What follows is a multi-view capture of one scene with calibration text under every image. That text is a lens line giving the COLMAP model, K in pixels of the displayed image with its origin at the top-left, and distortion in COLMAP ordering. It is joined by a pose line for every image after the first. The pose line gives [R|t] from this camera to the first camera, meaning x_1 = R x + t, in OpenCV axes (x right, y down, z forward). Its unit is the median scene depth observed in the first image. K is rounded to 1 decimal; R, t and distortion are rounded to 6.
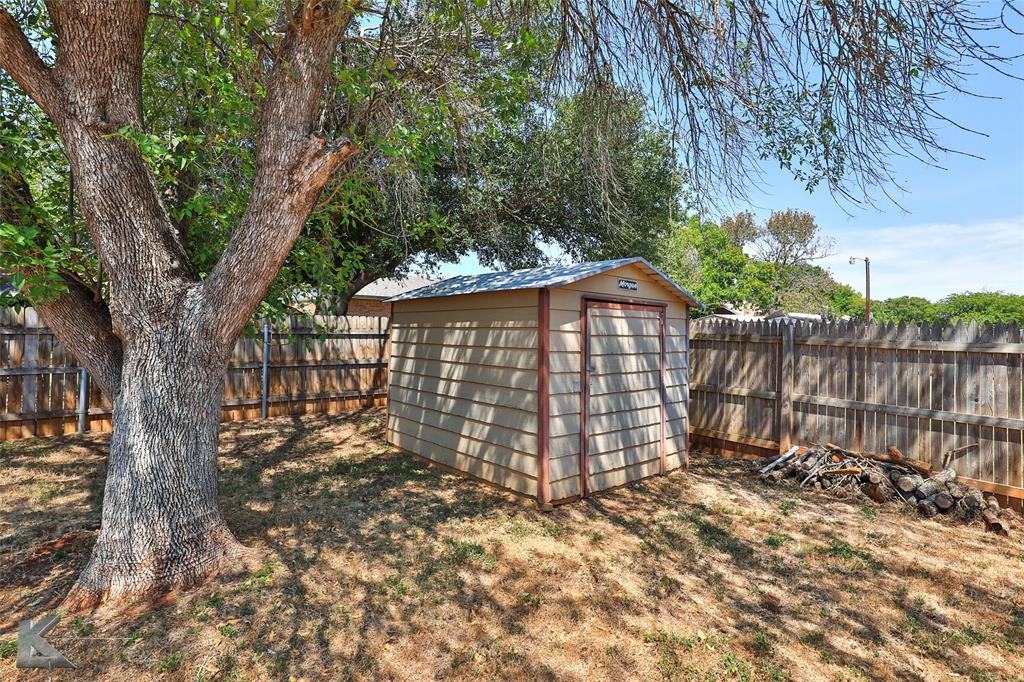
lens RADIAL K [[512.2, 0, 508.5], [0, 512.2, 303.8], [0, 0, 1]] dist [-0.009066, 0.000043]
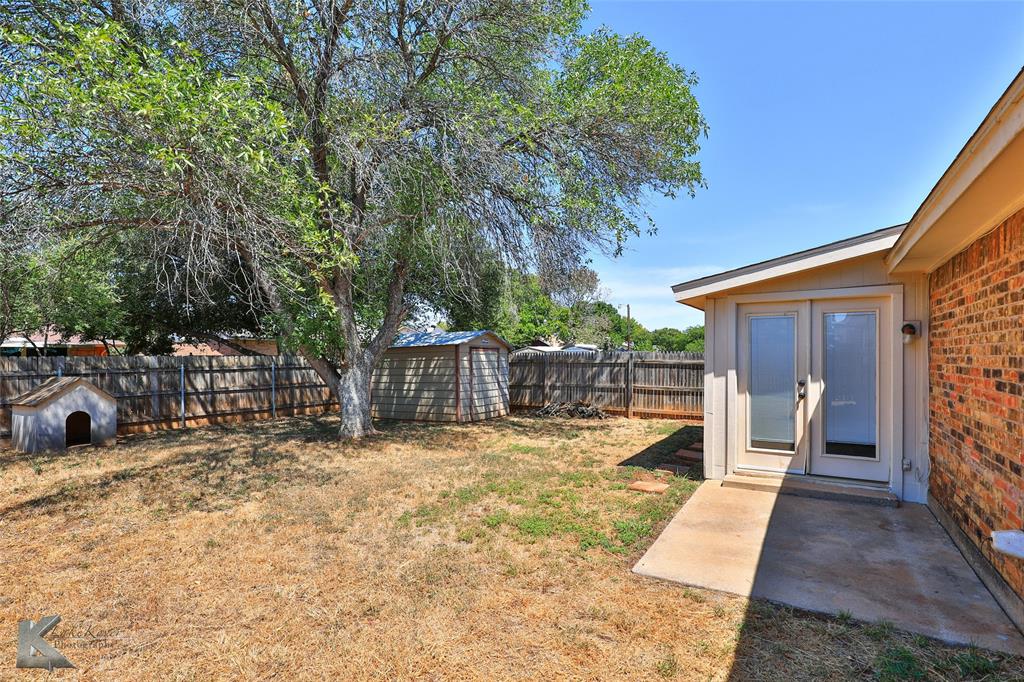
lens RADIAL K [[490.9, 0, 512.5], [0, 490.9, 344.4], [0, 0, 1]] dist [-0.013445, -0.000064]
pose [[0.944704, -0.020186, 0.327302, -0.443133], [0.014132, 0.999682, 0.020862, -0.071948], [-0.327619, -0.015083, 0.944689, -1.367999]]
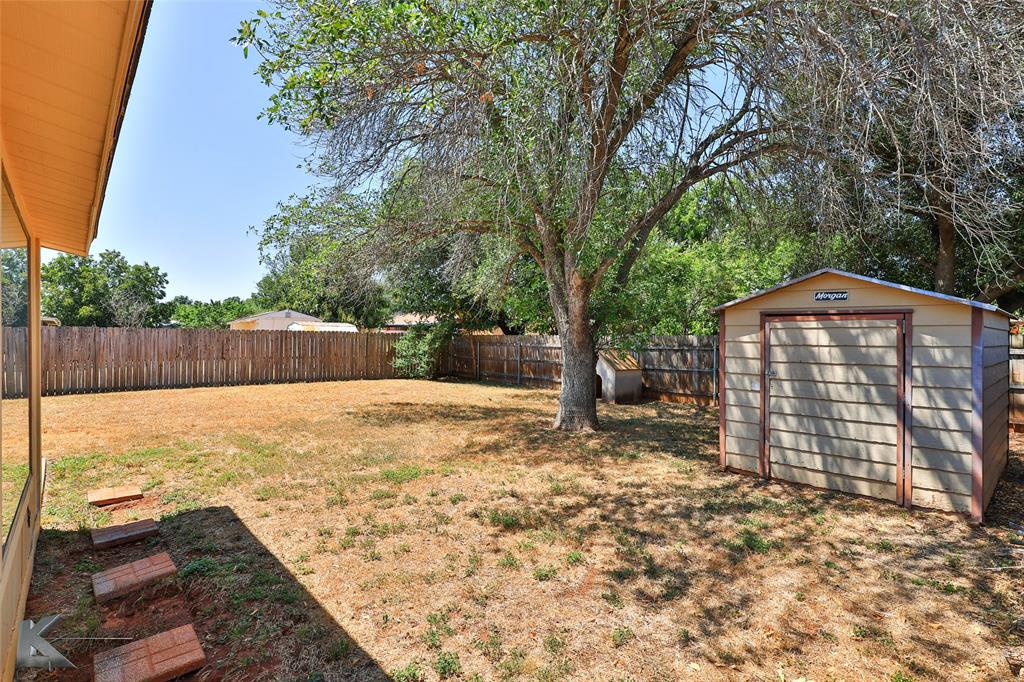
lens RADIAL K [[490.9, 0, 512.5], [0, 490.9, 344.4], [0, 0, 1]] dist [-0.013445, -0.000064]
pose [[0.041806, -0.013335, -0.999037, 1.194588], [0.036721, 0.999256, -0.011801, 0.048024], [0.998451, -0.036192, 0.042265, 0.333182]]
